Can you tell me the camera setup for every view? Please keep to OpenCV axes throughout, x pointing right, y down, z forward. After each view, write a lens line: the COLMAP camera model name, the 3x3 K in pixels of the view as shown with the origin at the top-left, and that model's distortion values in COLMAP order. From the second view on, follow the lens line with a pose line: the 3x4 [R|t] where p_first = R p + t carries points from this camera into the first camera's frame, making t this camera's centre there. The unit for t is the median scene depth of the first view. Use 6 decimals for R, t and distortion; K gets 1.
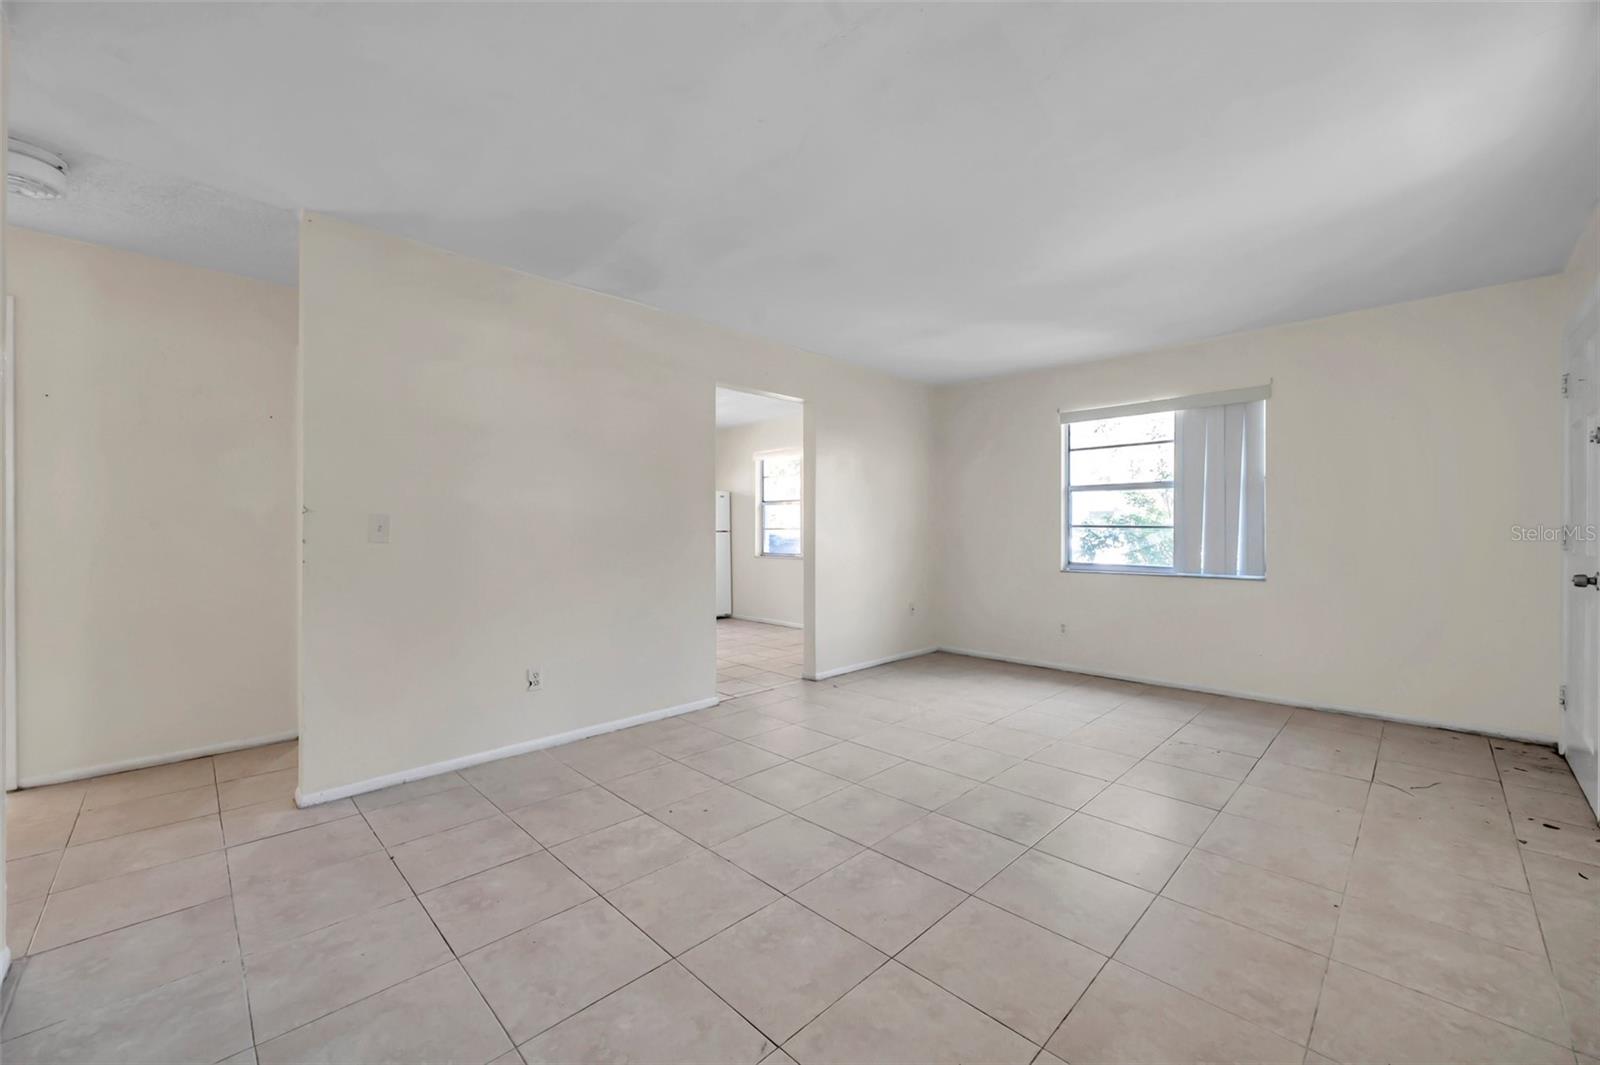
lens RADIAL K [[631.2, 0, 805.0], [0, 631.2, 528.3], [0, 0, 1]] dist [-0.004382, 0.001534]
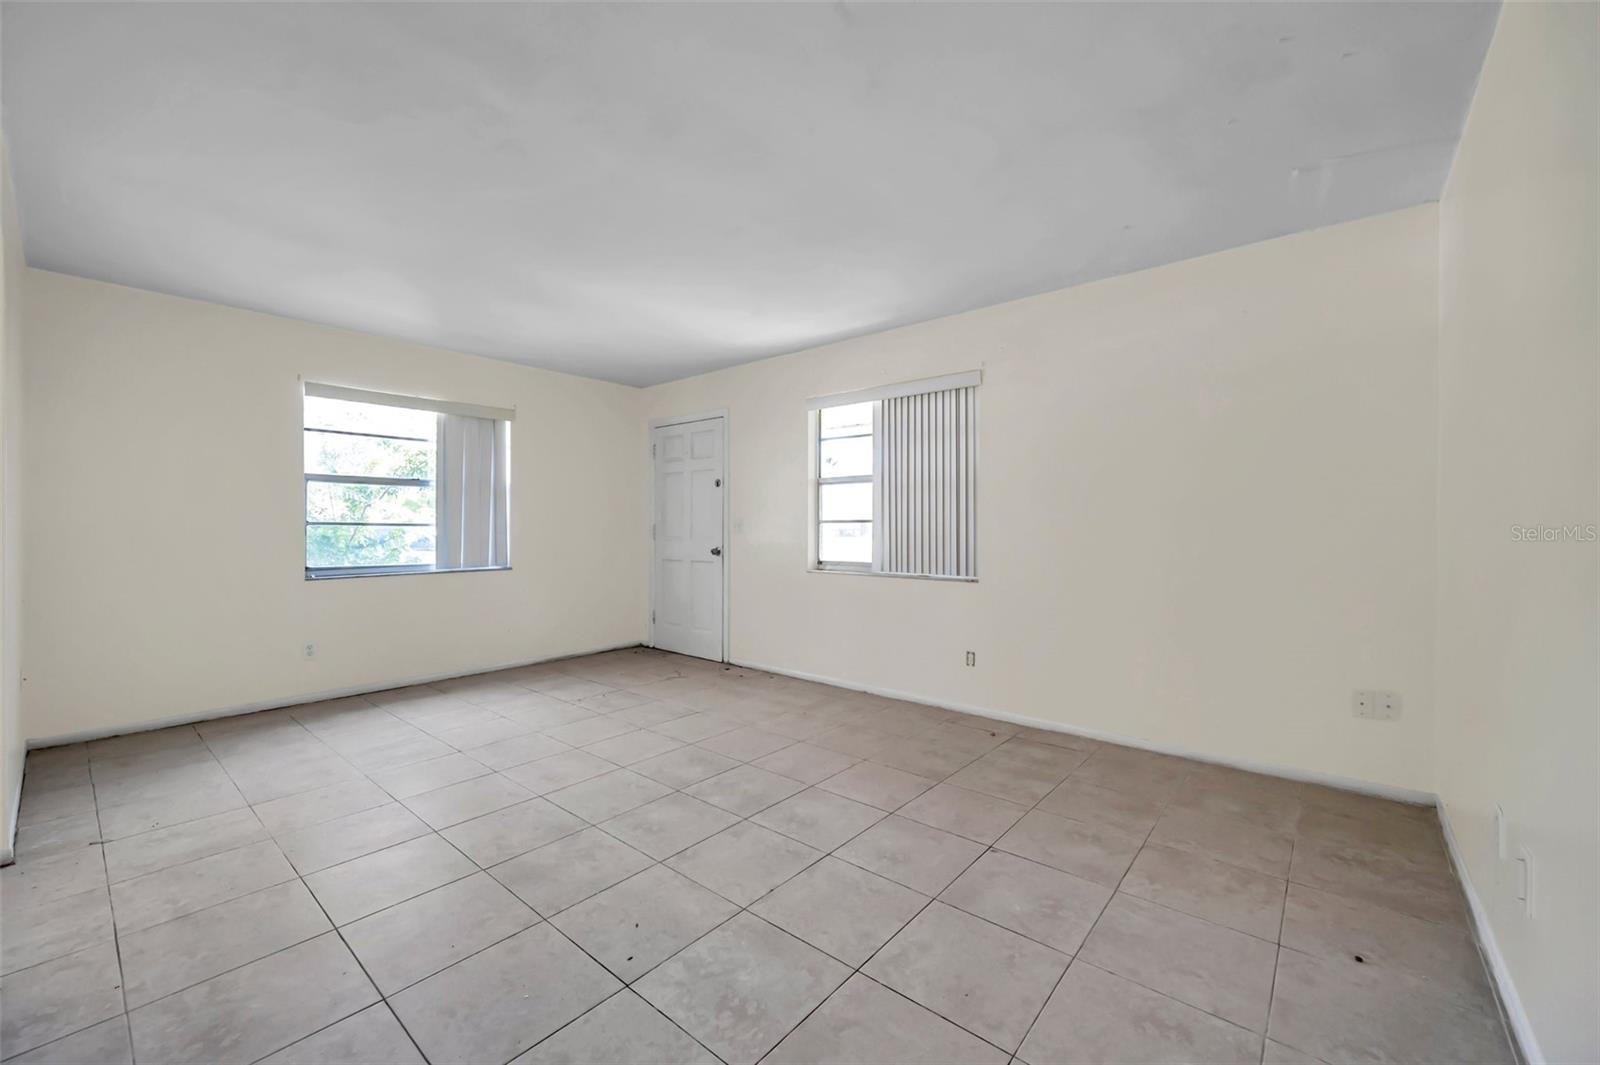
lens RADIAL K [[631.2, 0, 800.1], [0, 631.2, 531.0], [0, 0, 1]] dist [-0.004382, 0.001534]
pose [[-0.082898, -0.002538, 0.996555, -0.716585], [-0.002250, 0.999995, 0.002360, 0.005598], [-0.996555, -0.002047, -0.082903, 0.722277]]
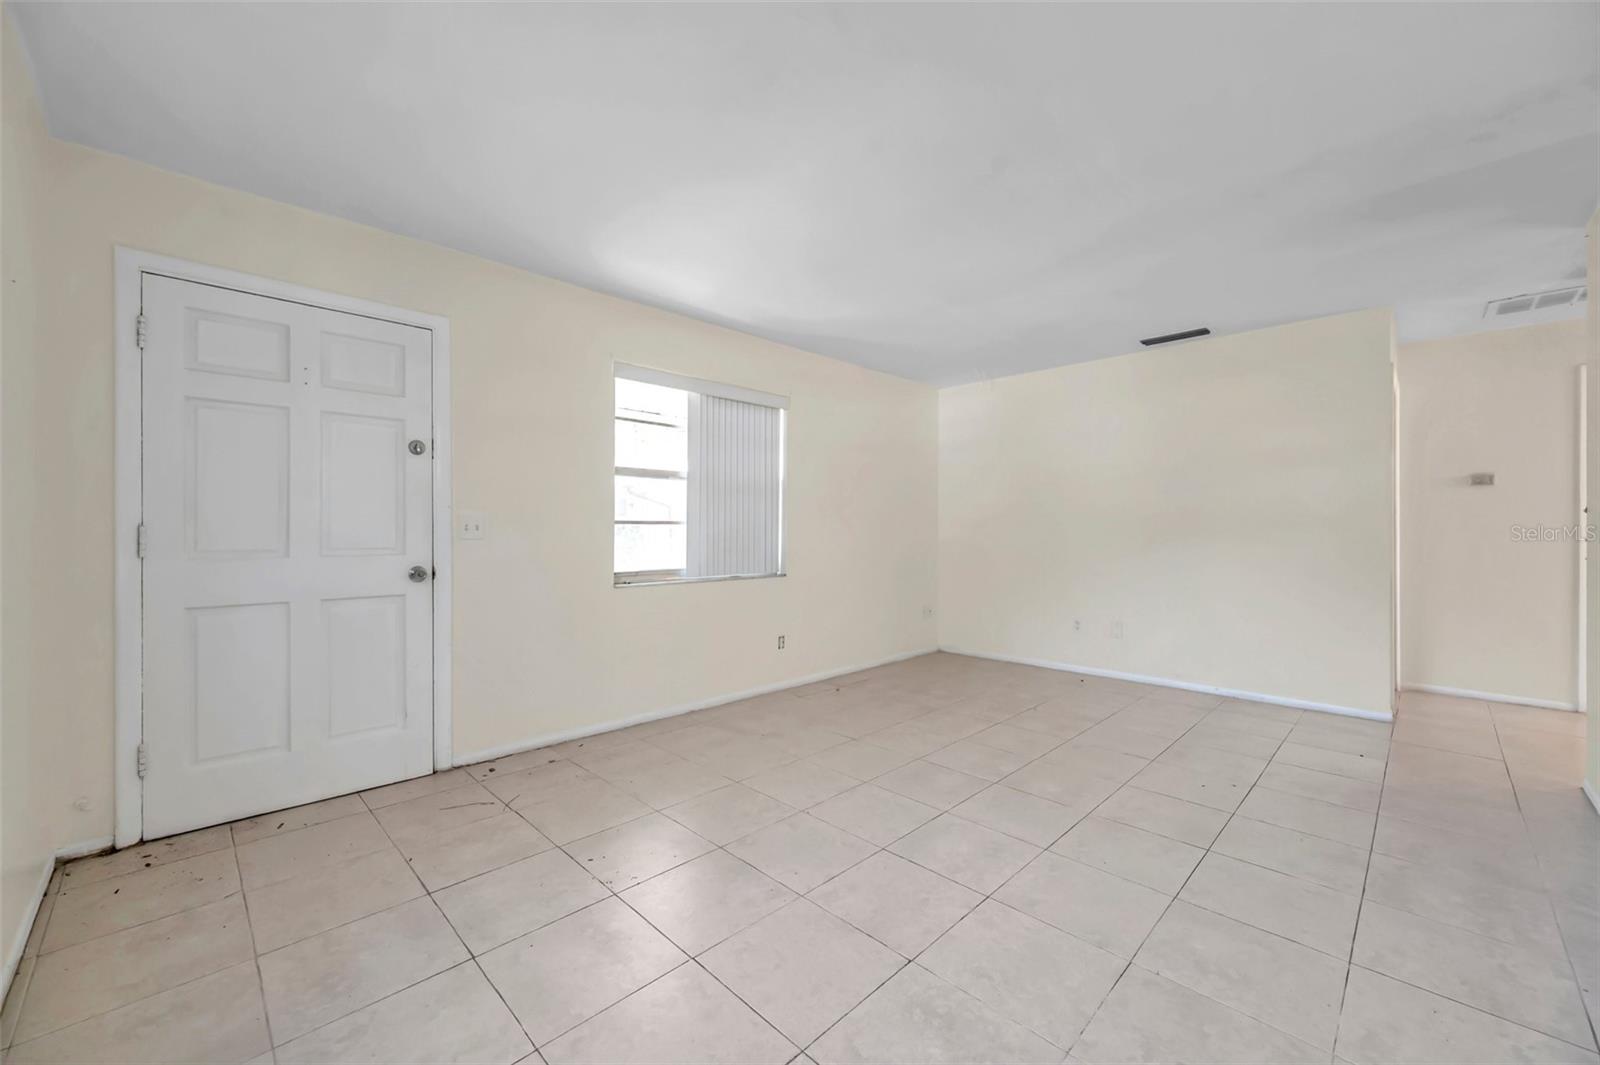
lens RADIAL K [[631.2, 0, 788.7], [0, 631.2, 535.9], [0, 0, 1]] dist [-0.004382, 0.001534]
pose [[-0.999935, 0.002876, 0.011026, 0.452160], [0.002963, 0.999965, 0.007843, 0.003902], [-0.011004, 0.007875, -0.999908, 1.725072]]
